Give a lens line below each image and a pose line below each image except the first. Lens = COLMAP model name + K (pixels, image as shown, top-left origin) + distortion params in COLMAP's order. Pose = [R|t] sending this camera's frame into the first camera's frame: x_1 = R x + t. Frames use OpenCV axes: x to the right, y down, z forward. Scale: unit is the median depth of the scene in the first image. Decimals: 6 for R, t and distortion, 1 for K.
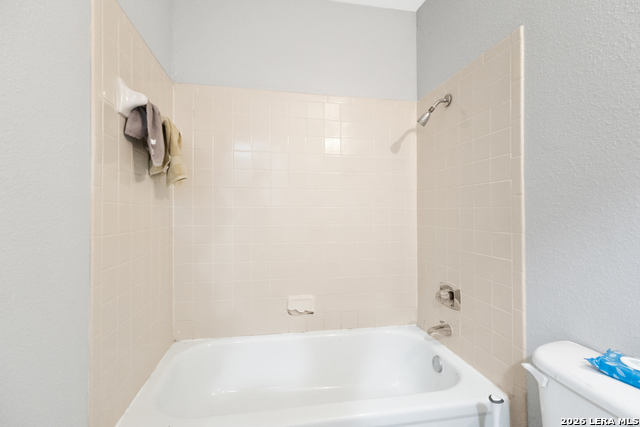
lens RADIAL K [[296.4, 0, 318.7], [0, 296.4, 214.7], [0, 0, 1]] dist [-0.001242, -0.000558]
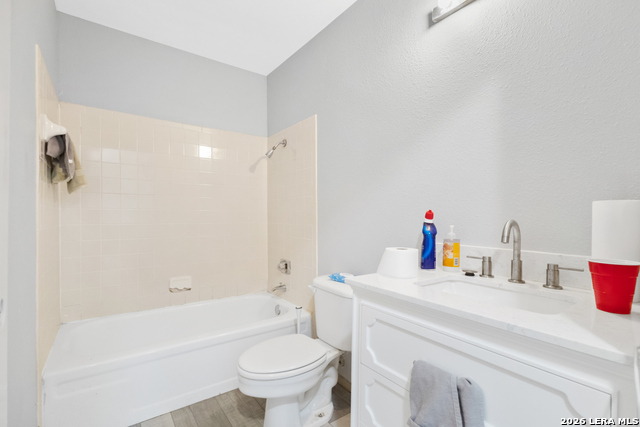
lens RADIAL K [[296.4, 0, 318.7], [0, 296.4, 214.7], [0, 0, 1]] dist [-0.001242, -0.000558]
pose [[0.902613, 0.000114, 0.430453, -0.080524], [0.004172, 0.999951, -0.009015, 0.011358], [-0.430432, 0.009933, 0.902568, -0.508829]]
